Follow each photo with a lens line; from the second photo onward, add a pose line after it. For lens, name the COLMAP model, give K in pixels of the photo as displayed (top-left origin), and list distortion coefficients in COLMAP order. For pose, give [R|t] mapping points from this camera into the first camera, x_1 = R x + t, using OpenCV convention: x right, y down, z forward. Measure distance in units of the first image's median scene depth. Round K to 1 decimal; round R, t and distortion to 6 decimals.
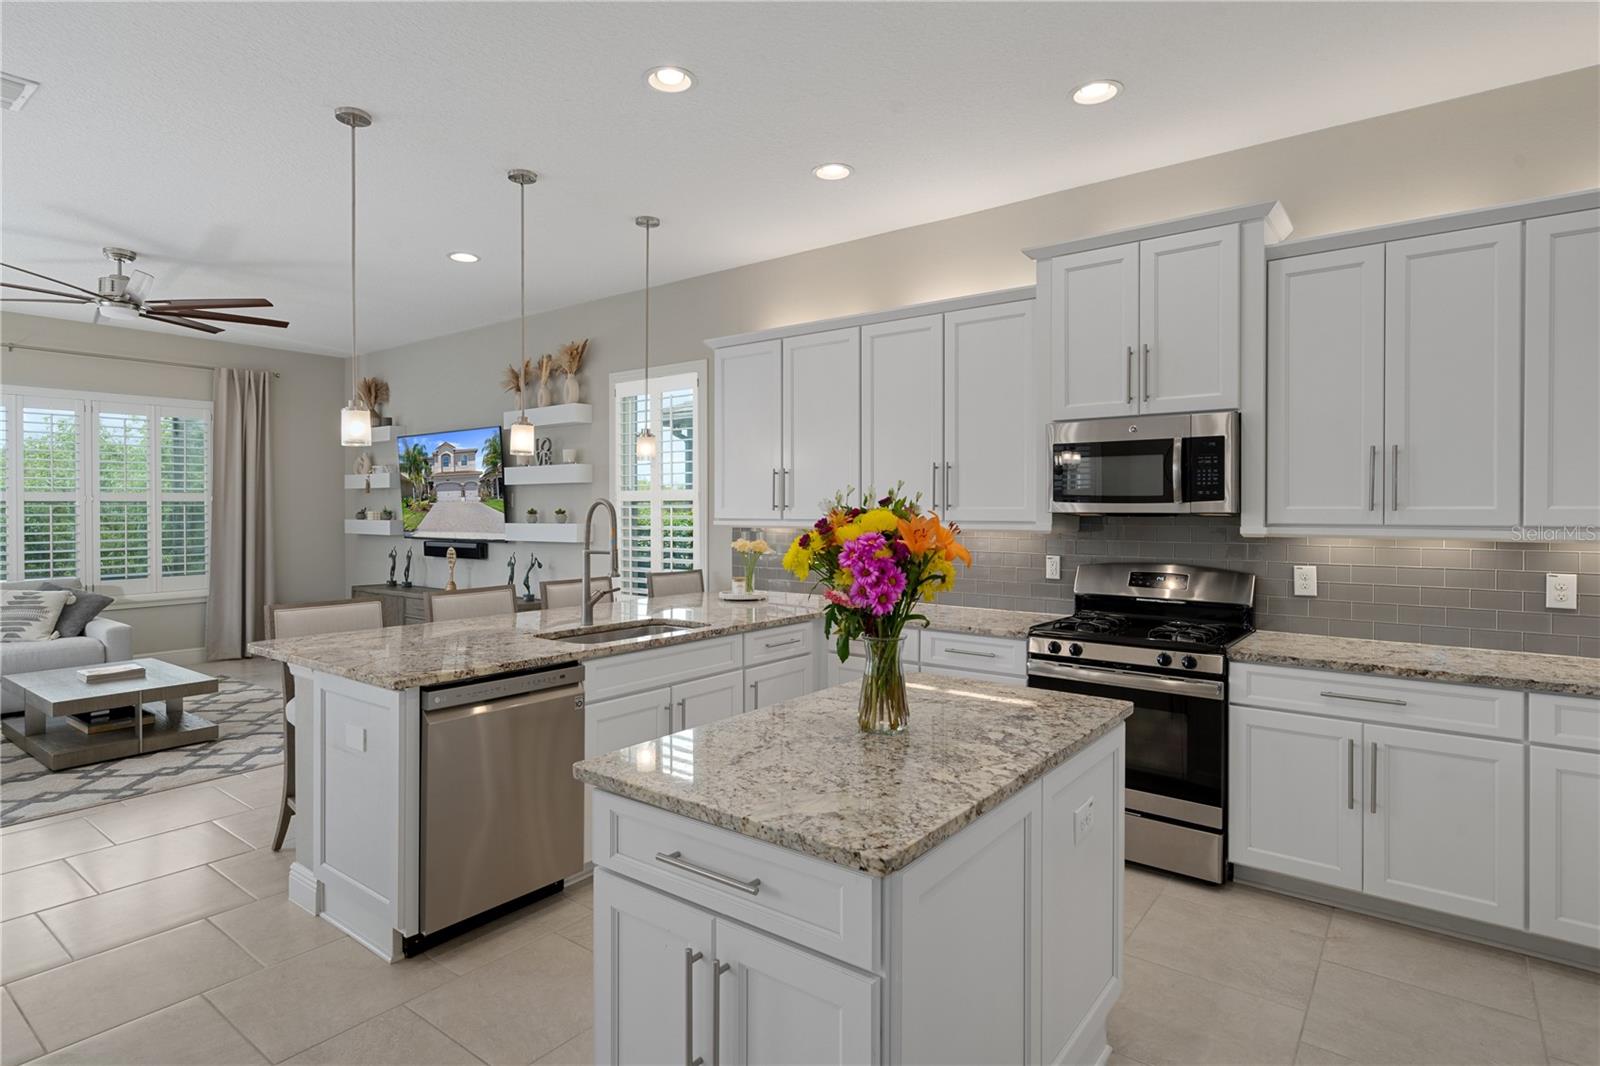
lens RADIAL K [[848.5, 0, 795.1], [0, 848.5, 493.3], [0, 0, 1]] dist [0.001076, 0.002777]
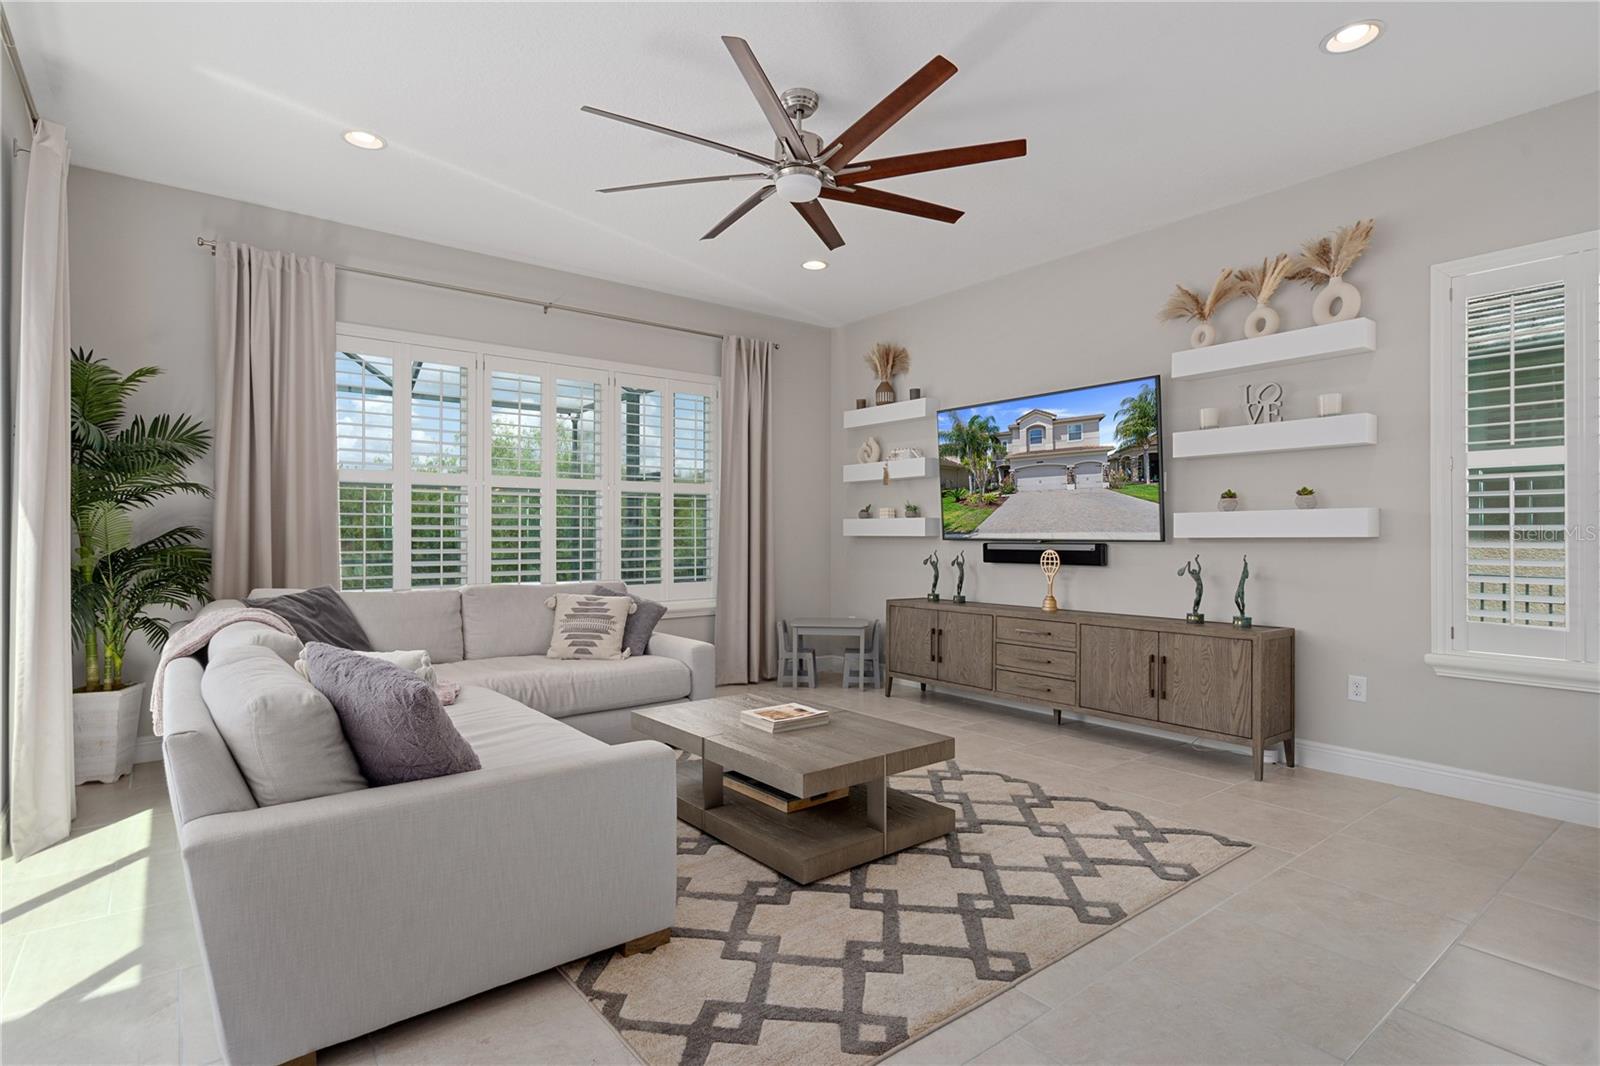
lens RADIAL K [[791.7, 0, 795.5], [0, 791.7, 546.4], [0, 0, 1]] dist [-0.000207, 0.001952]
pose [[0.971806, 0.009293, -0.235600, -0.469573], [-0.000617, 0.999320, 0.036871, 0.034991], [0.235782, -0.035686, 0.971150, 0.279450]]
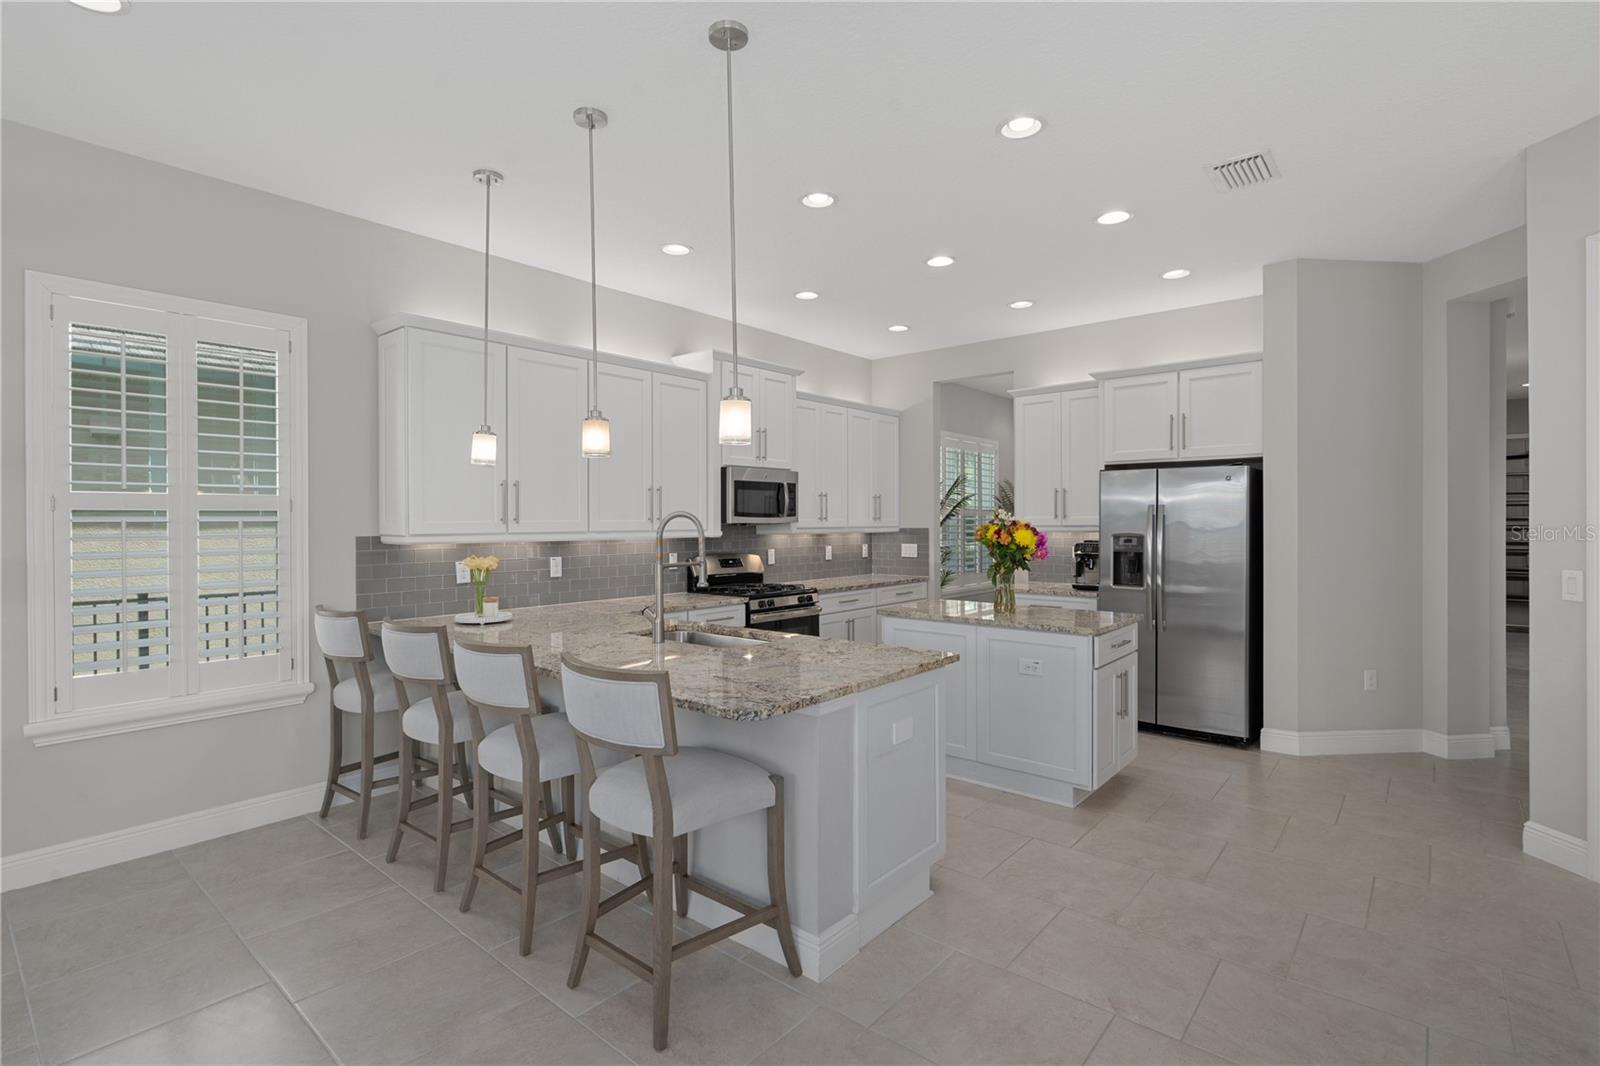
lens RADIAL K [[757.3, 0, 797.2], [0, 757.3, 525.1], [0, 0, 1]] dist [-0.002865, 0.001890]
pose [[0.053537, -0.006409, 0.998545, -0.573018], [-0.013590, 0.999882, 0.007146, 0.007528], [-0.998473, -0.013953, 0.053443, 0.415052]]
